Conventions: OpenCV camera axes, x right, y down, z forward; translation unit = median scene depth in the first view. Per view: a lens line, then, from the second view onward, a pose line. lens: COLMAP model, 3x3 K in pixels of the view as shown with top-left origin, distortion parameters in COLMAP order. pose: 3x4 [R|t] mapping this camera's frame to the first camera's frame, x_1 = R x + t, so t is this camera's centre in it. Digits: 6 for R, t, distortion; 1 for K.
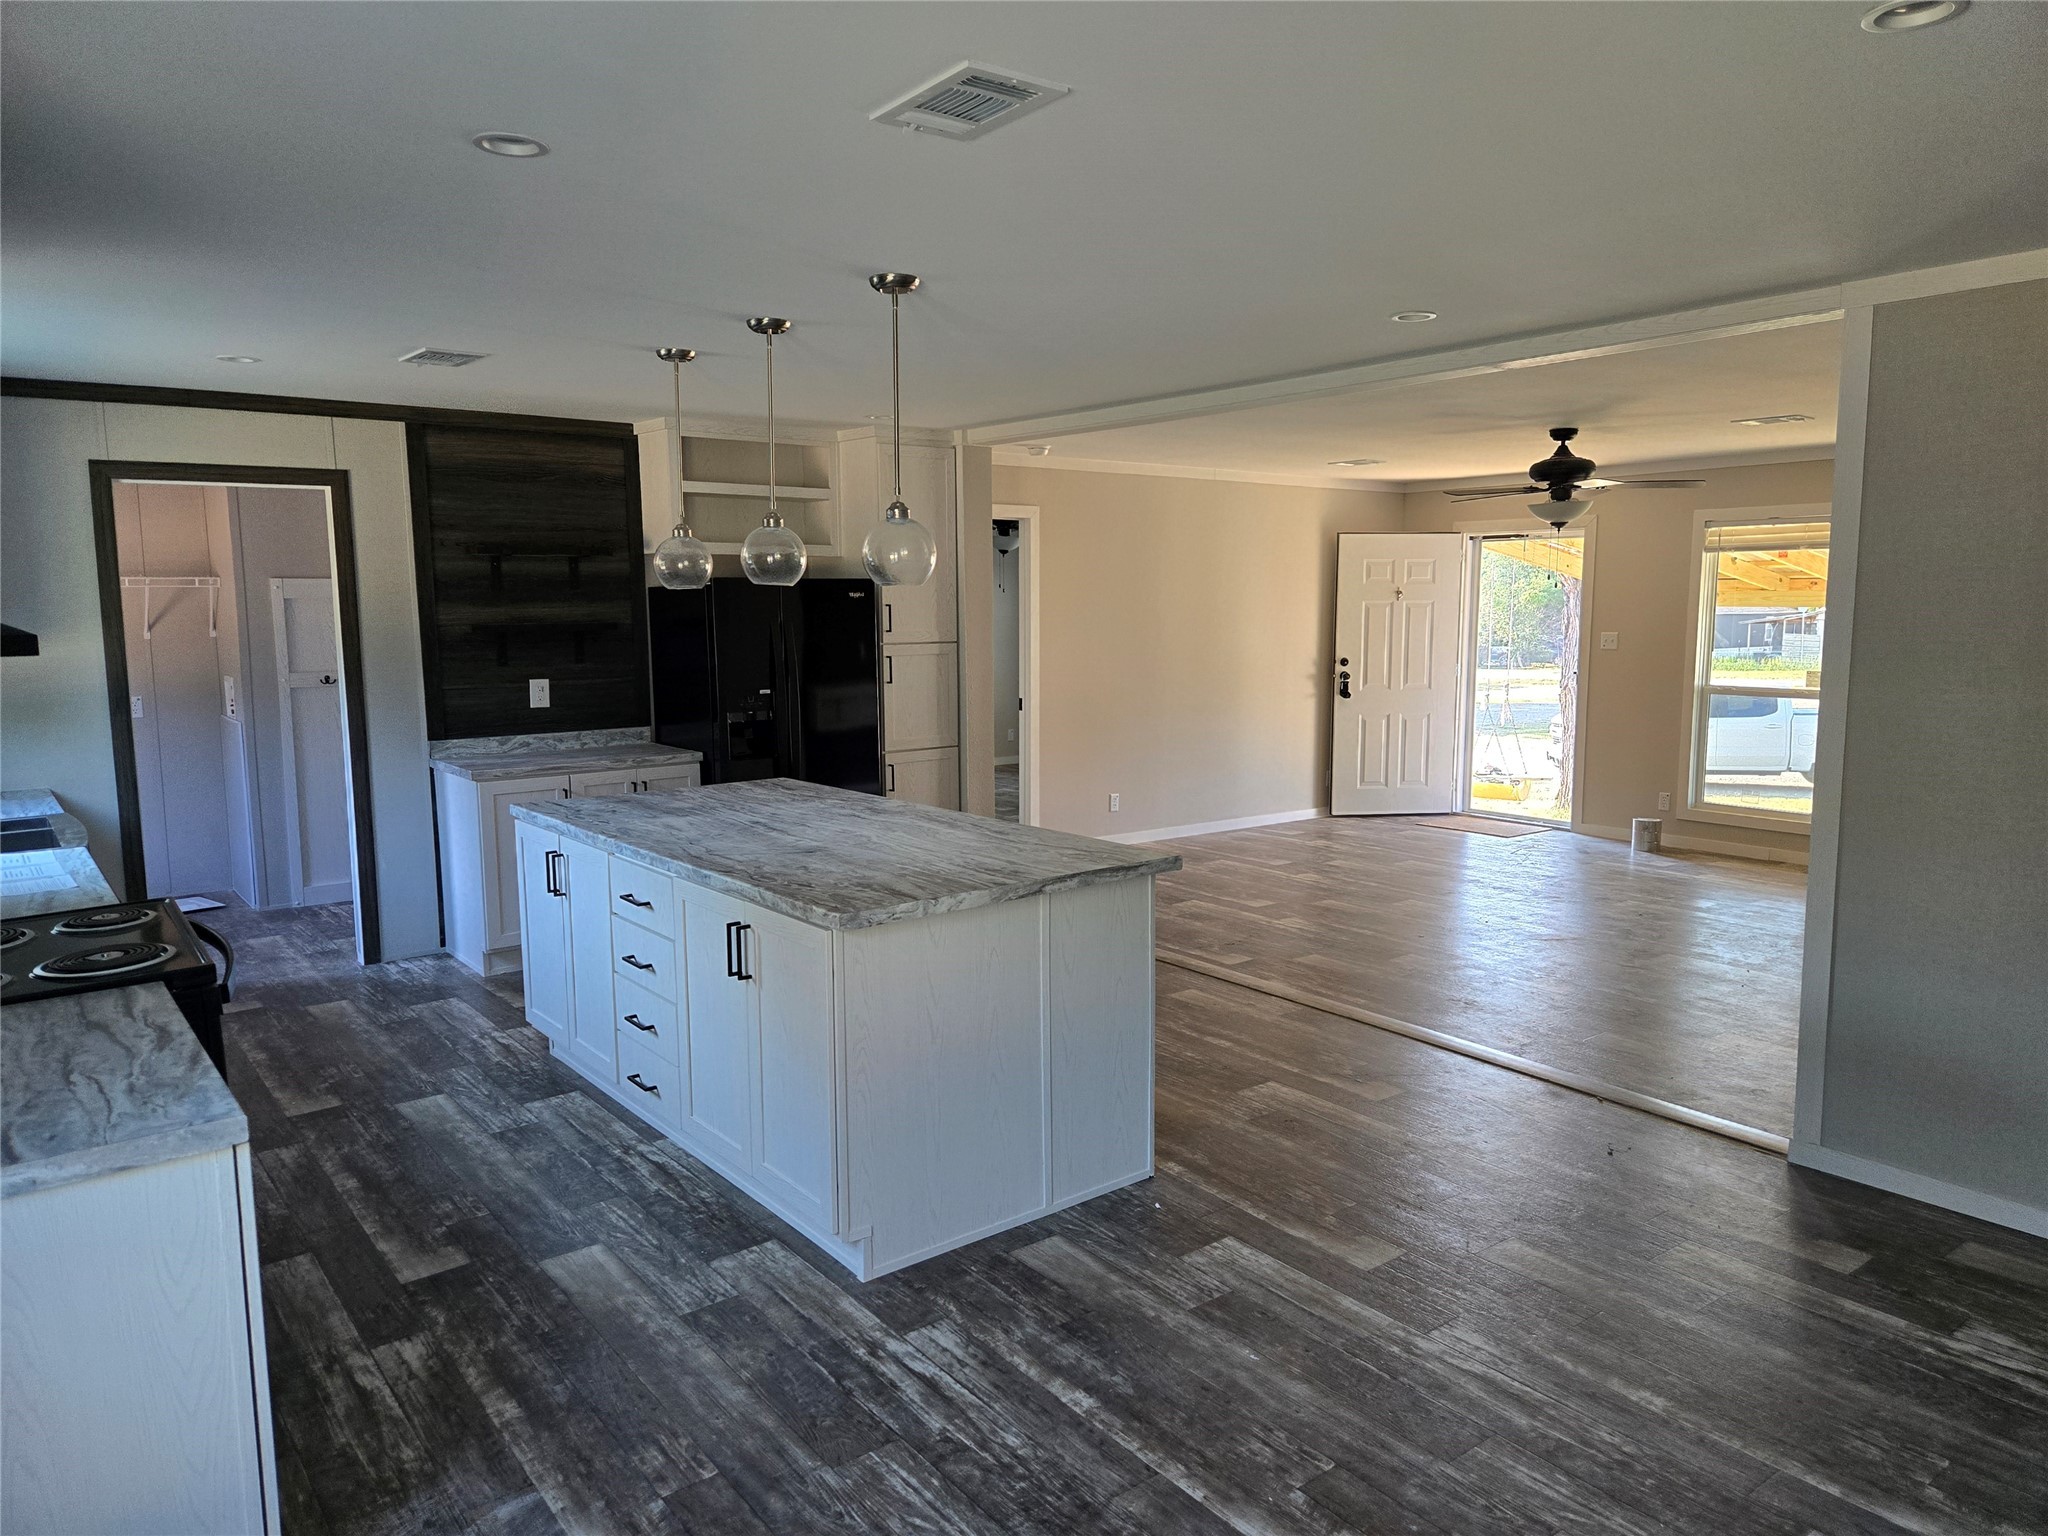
lens RADIAL K [[1384.7, 0, 1007.4], [0, 1384.7, 755.7], [0, 0, 1]] dist [0.064289, -0.063687]
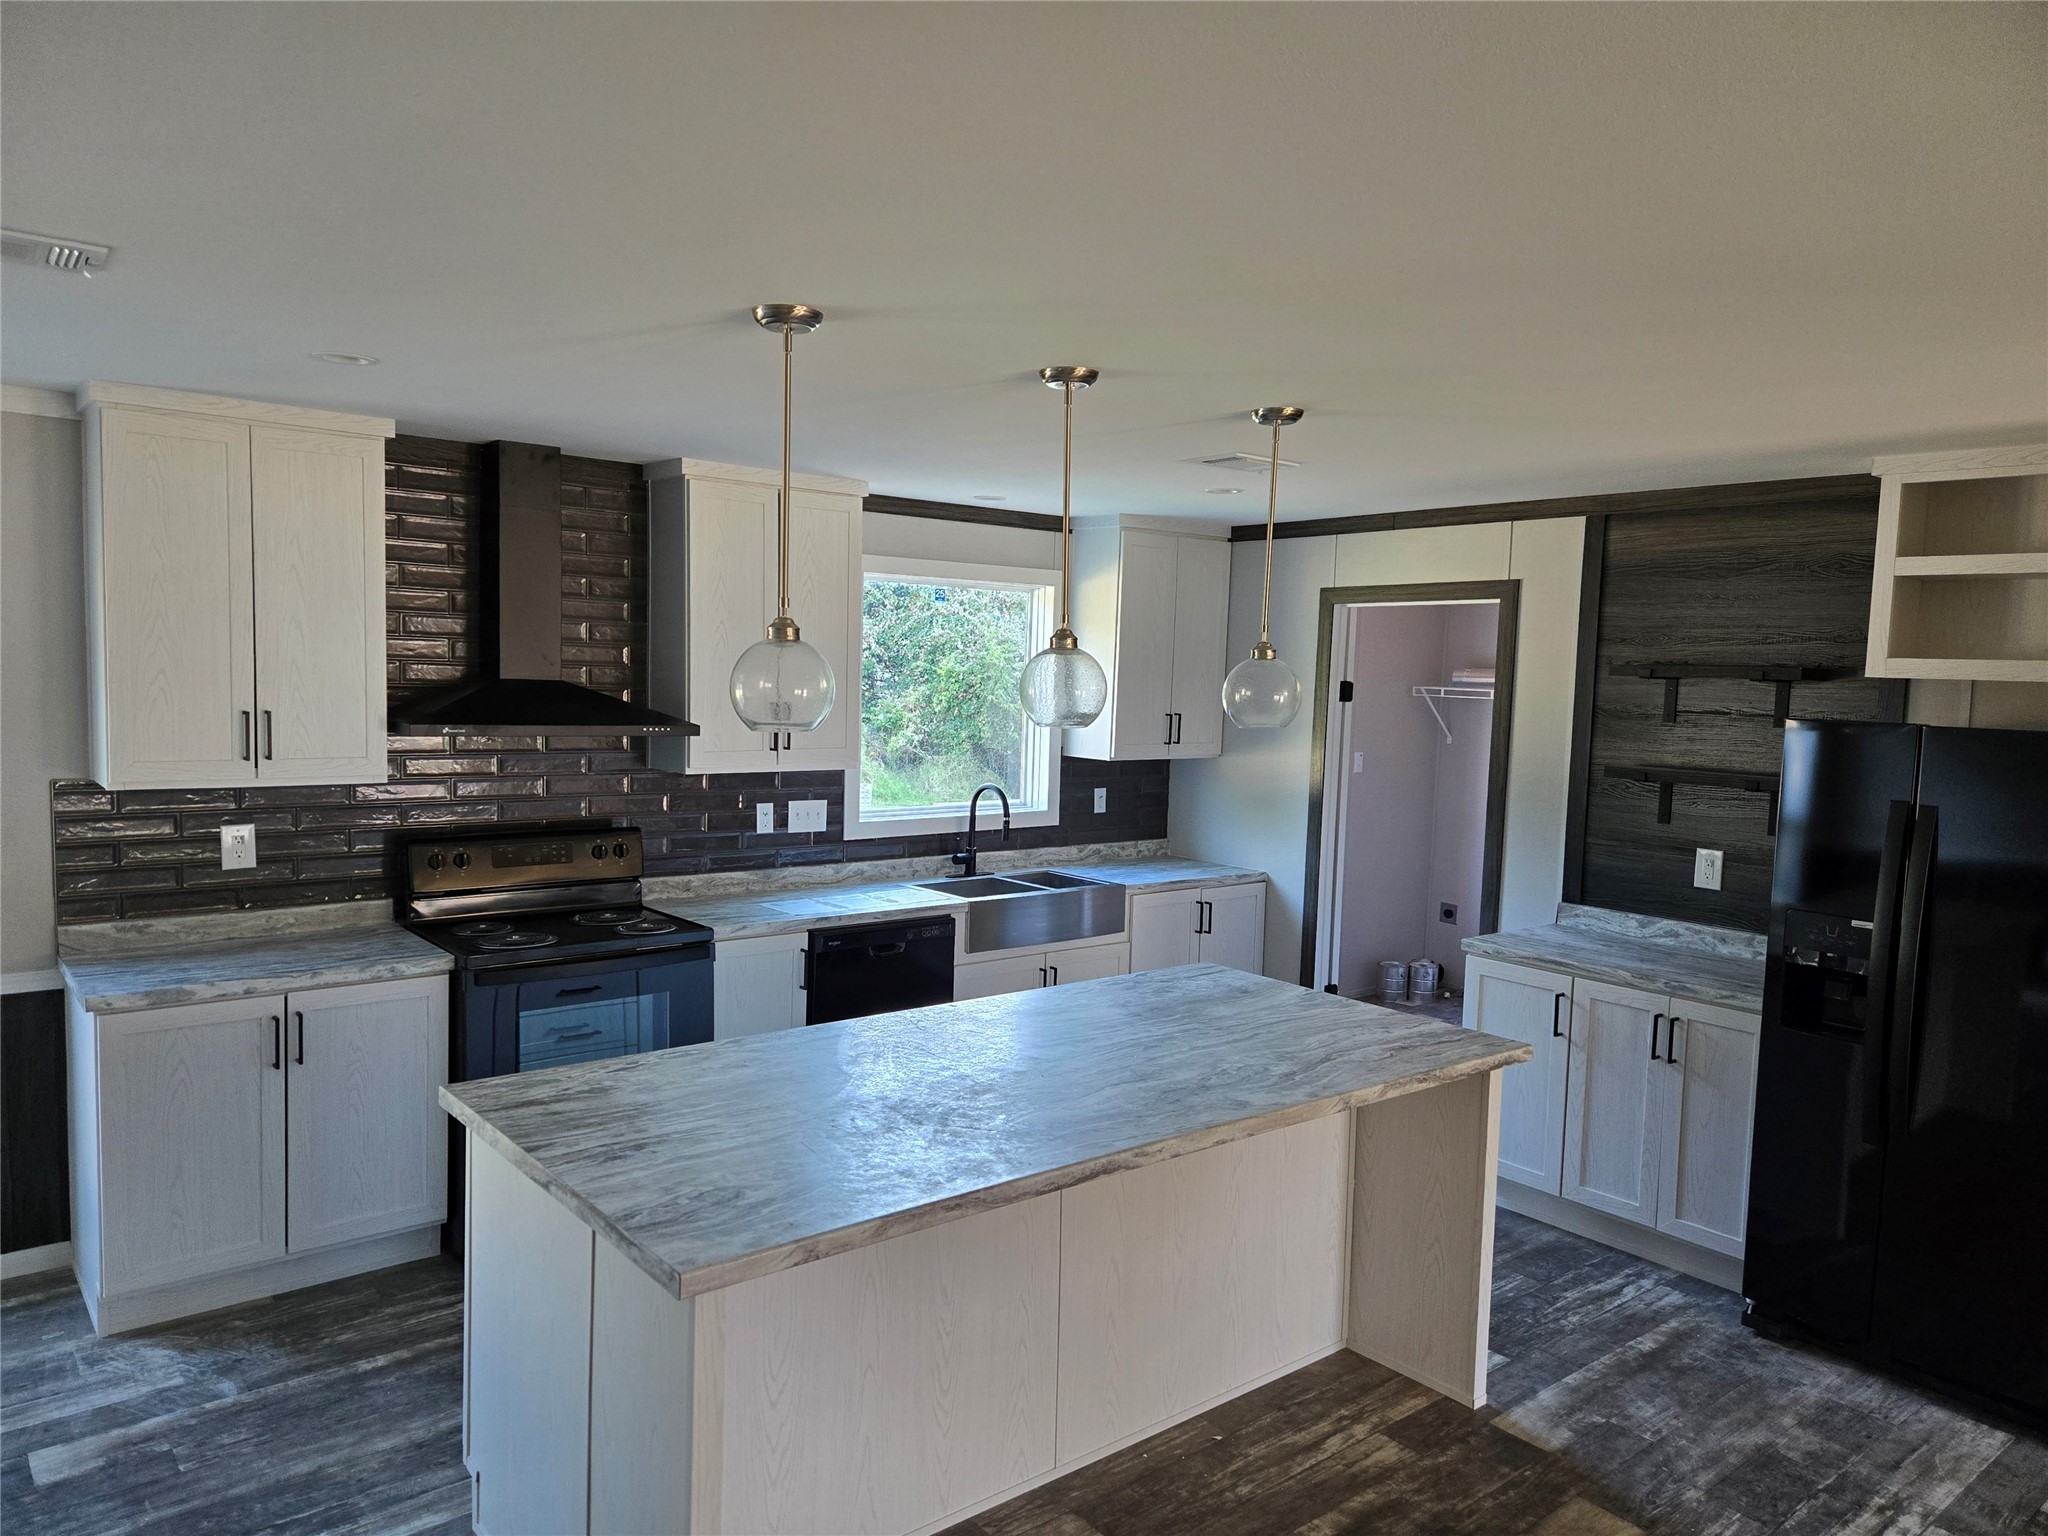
lens RADIAL K [[1378.2, 0, 1012.8], [0, 1378.2, 772.4], [0, 0, 1]] dist [0.075866, -0.064819]
pose [[0.030700, 0.086295, -0.995797, 0.718993], [-0.146810, 0.985850, 0.080907, -0.196456], [0.988688, 0.143709, 0.042934, 1.205709]]
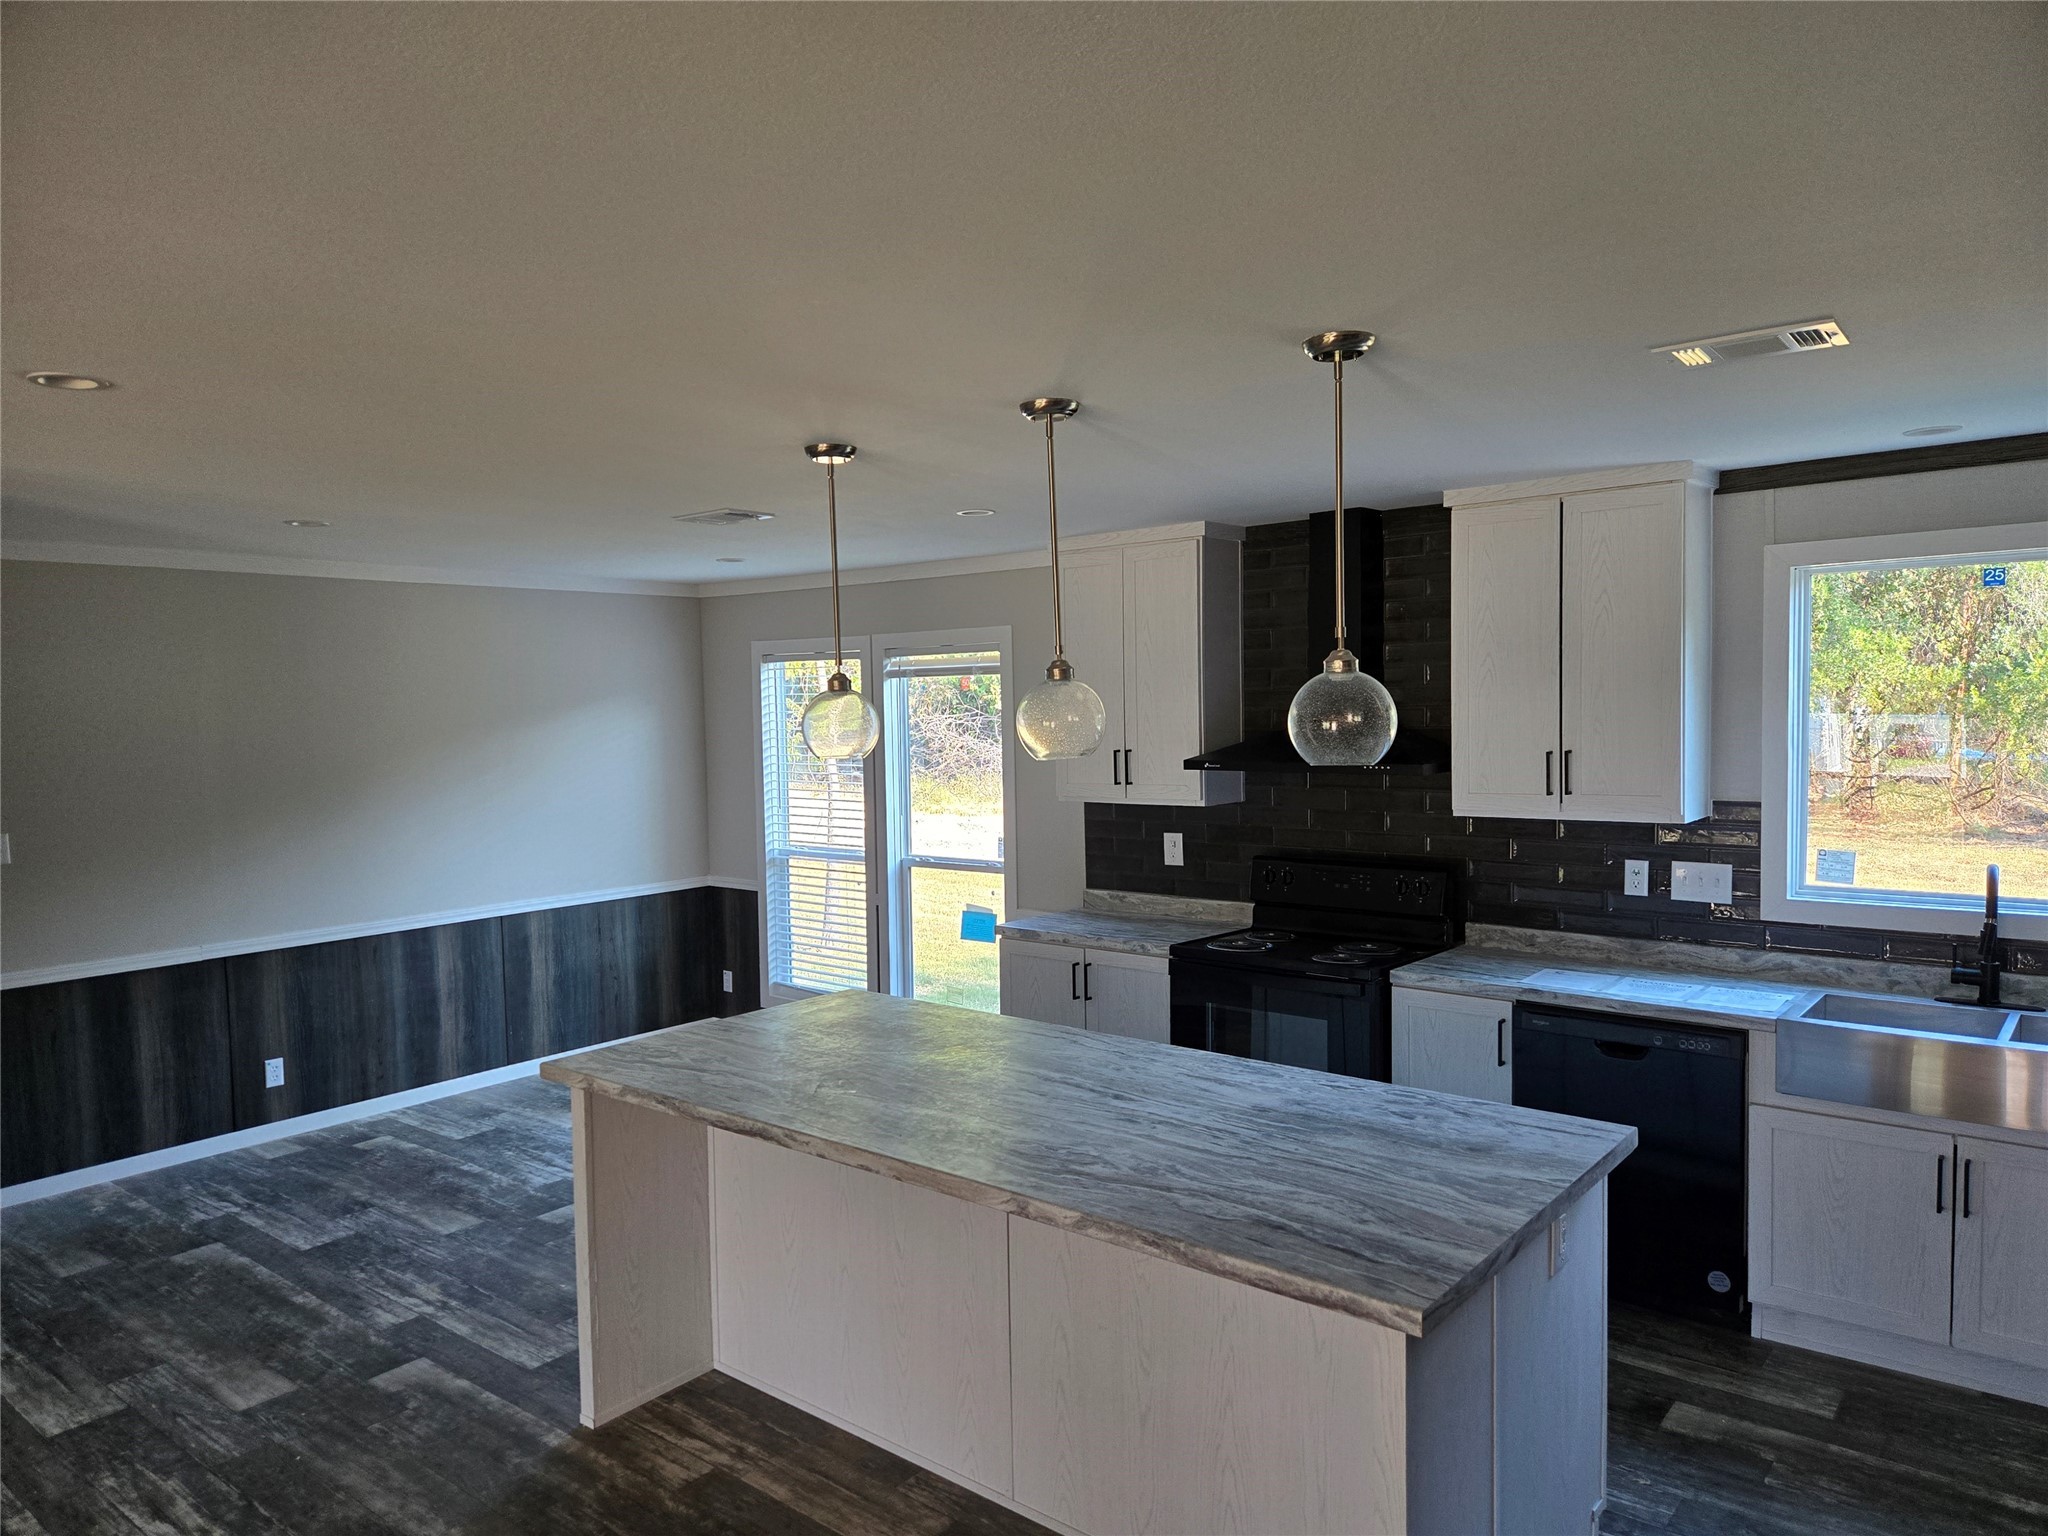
lens RADIAL K [[1333.0, 0, 1036.1], [0, 1333.0, 837.9], [0, 0, 1]] dist [0.168231, -0.131016]
pose [[-0.965209, 0.047689, -0.257095, 0.043028], [-0.008262, 0.977174, 0.212279, -0.294910], [0.261350, 0.207018, -0.942783, 2.111143]]
